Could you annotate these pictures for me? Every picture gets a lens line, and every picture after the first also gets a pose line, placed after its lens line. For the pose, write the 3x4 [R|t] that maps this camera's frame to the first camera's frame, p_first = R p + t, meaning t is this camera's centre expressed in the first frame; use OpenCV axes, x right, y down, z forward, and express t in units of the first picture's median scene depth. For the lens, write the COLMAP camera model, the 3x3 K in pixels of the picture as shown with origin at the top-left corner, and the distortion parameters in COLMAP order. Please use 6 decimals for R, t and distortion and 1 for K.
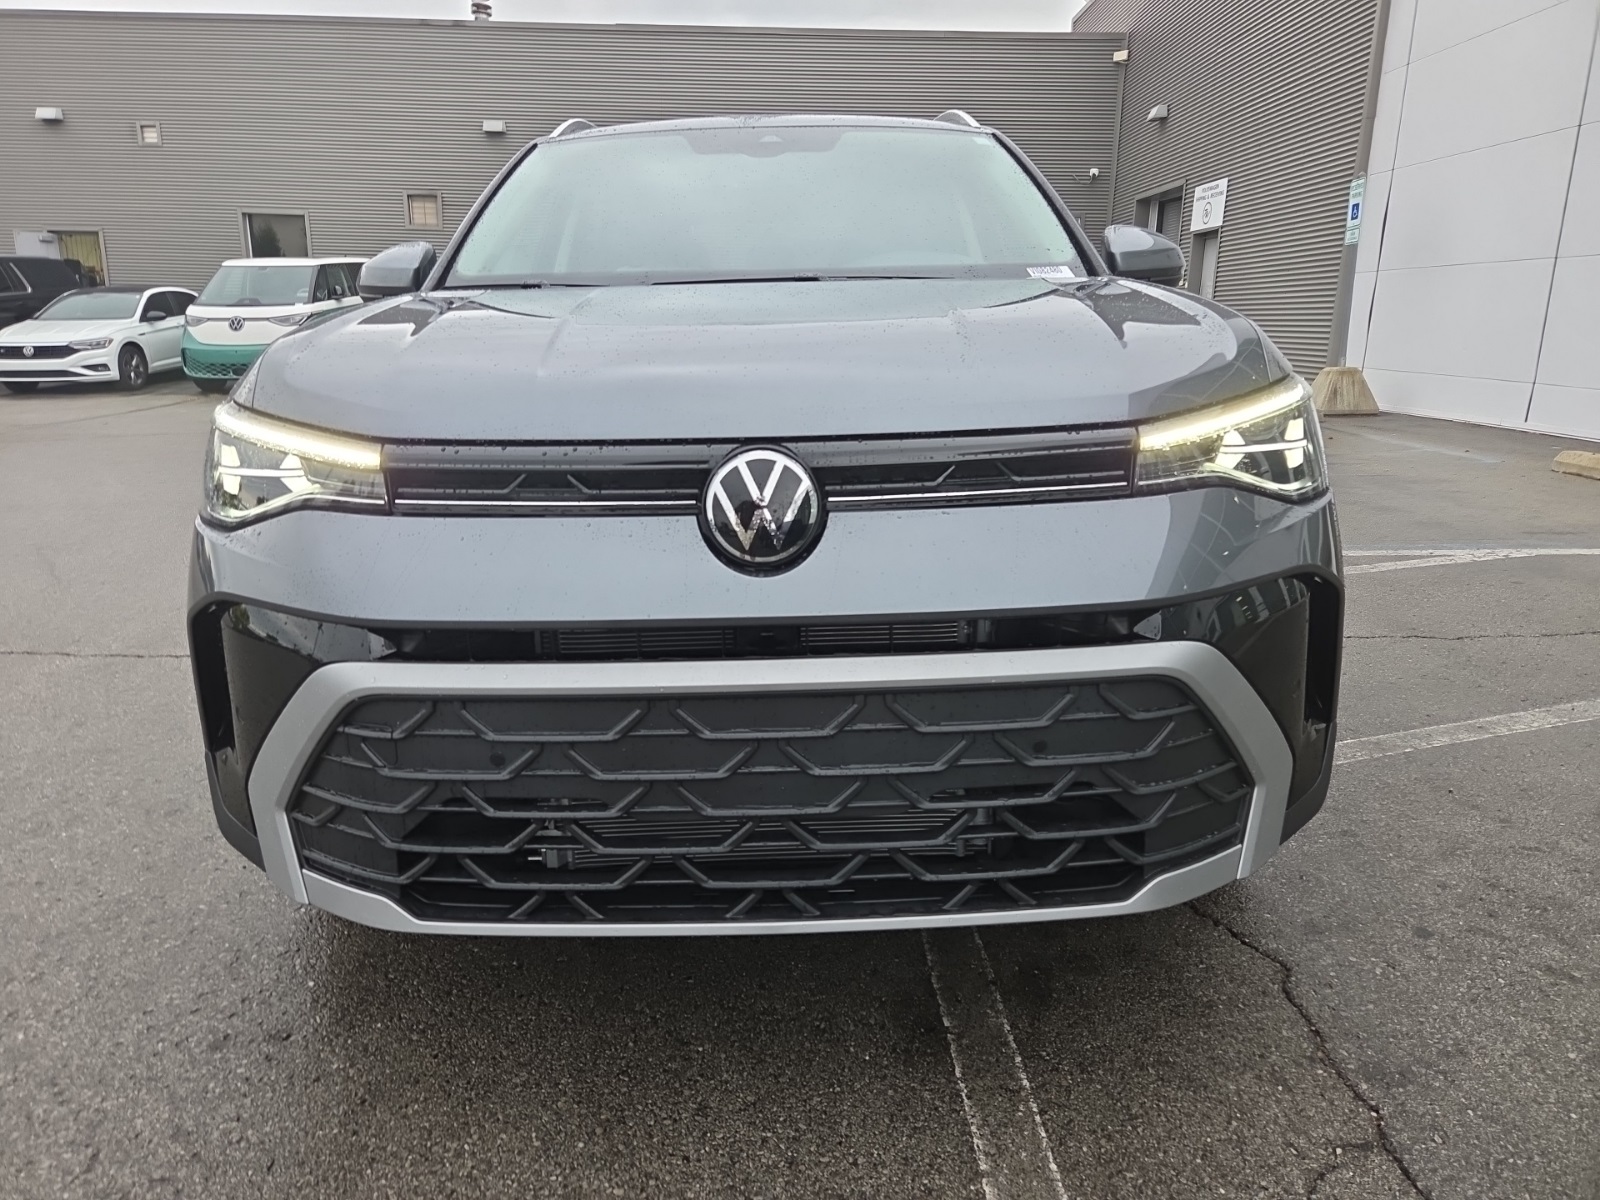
lens RADIAL K [[1066.6, 0, 787.6], [0, 1066.6, 570.2], [0, 0, 1]] dist [0.087613, -0.069938]
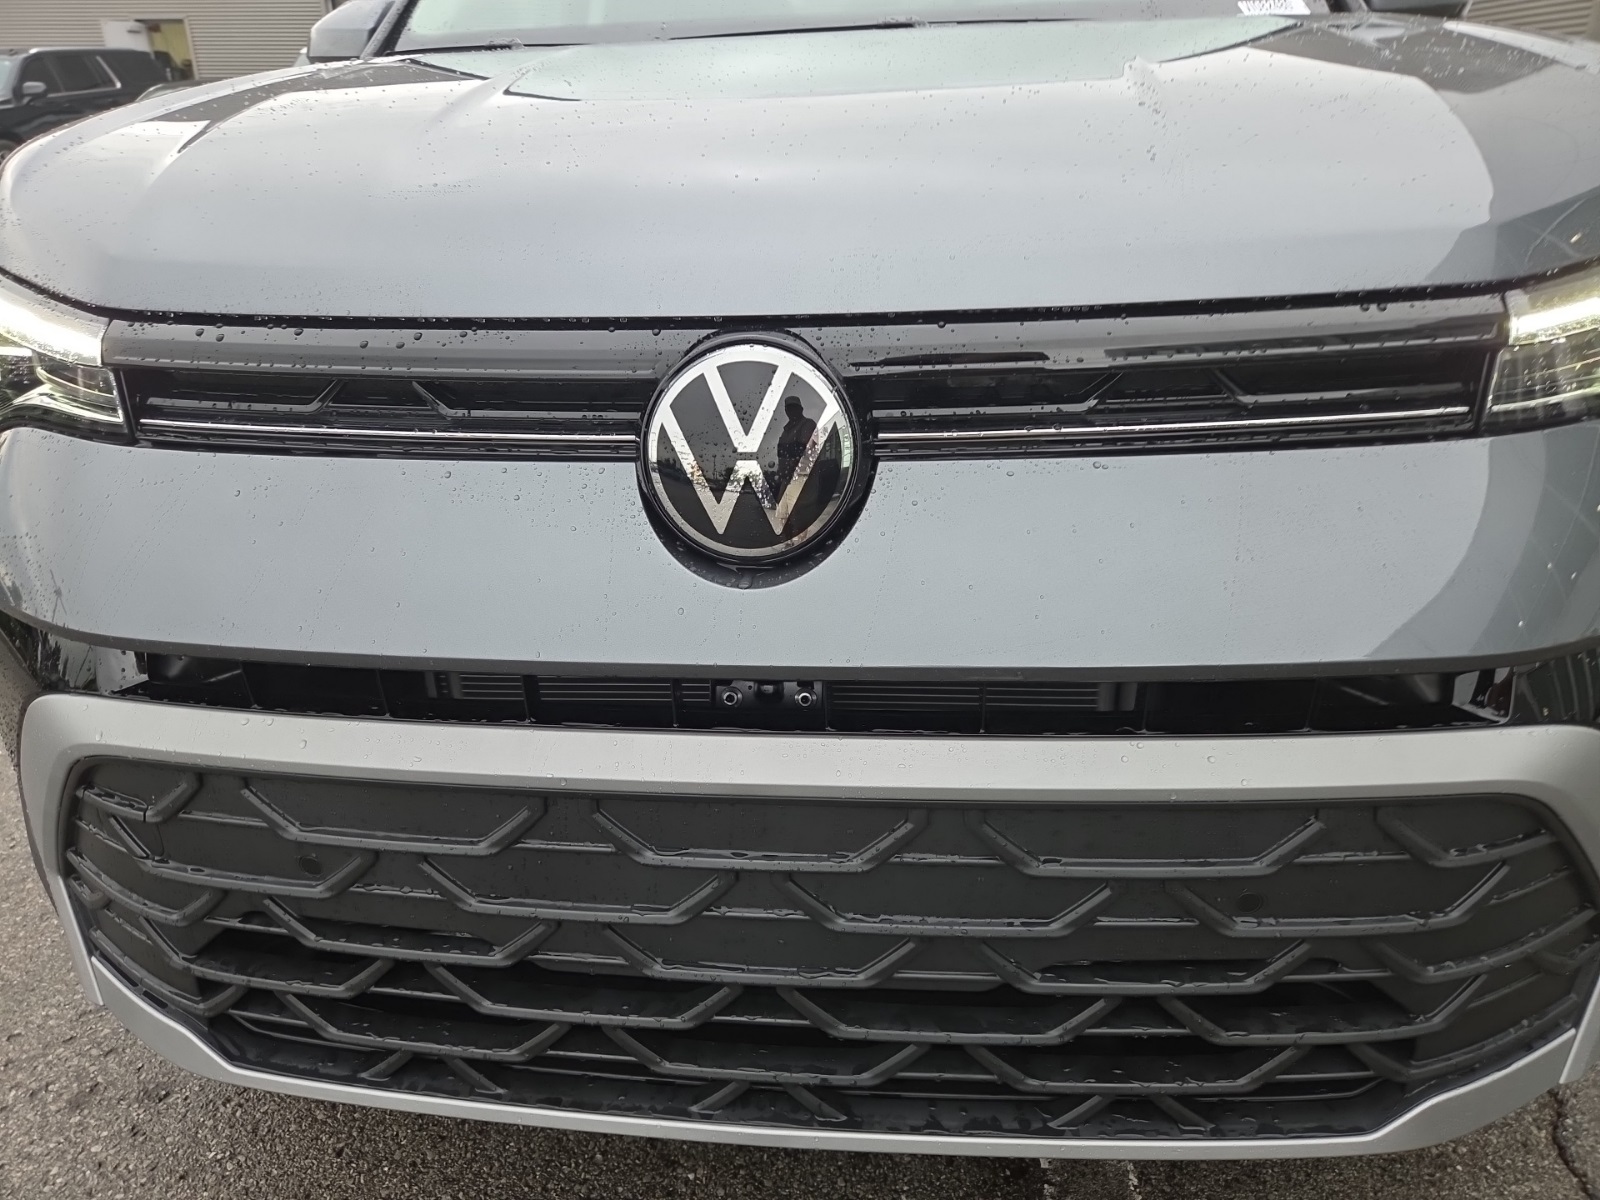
lens RADIAL K [[1083.5, 0, 775.2], [0, 1083.5, 588.3], [0, 0, 1]] dist [0.060495, -0.051488]
pose [[0.993358, 0.035604, -0.109416, 0.048171], [-0.014998, 0.982874, 0.183666, -0.088293], [0.114081, -0.180805, 0.976880, 0.434571]]
